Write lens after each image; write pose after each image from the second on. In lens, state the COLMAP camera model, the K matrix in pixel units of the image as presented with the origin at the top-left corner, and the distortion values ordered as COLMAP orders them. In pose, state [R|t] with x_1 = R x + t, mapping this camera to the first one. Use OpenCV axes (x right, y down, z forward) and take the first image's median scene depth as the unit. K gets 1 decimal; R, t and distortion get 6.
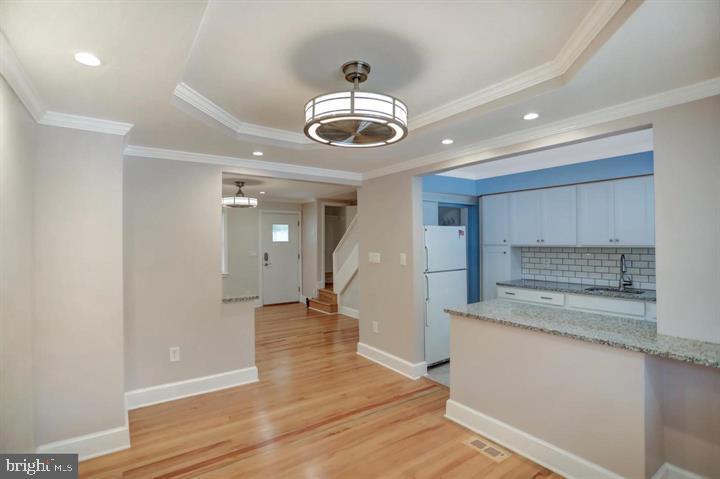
lens RADIAL K [[363.4, 0, 355.7], [0, 363.4, 232.8], [0, 0, 1]] dist [-0.045851, 0.014774]
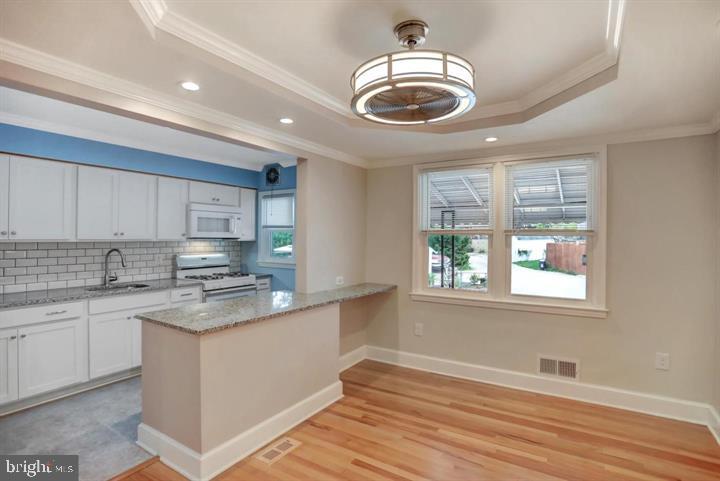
lens RADIAL K [[363.4, 0, 371.7], [0, 363.4, 238.3], [0, 0, 1]] dist [-0.045851, 0.014774]
pose [[-0.421428, 0.002530, 0.906858, -0.401905], [-0.026359, 0.999539, -0.015038, 0.028743], [-0.906479, -0.030242, -0.421167, 0.784841]]
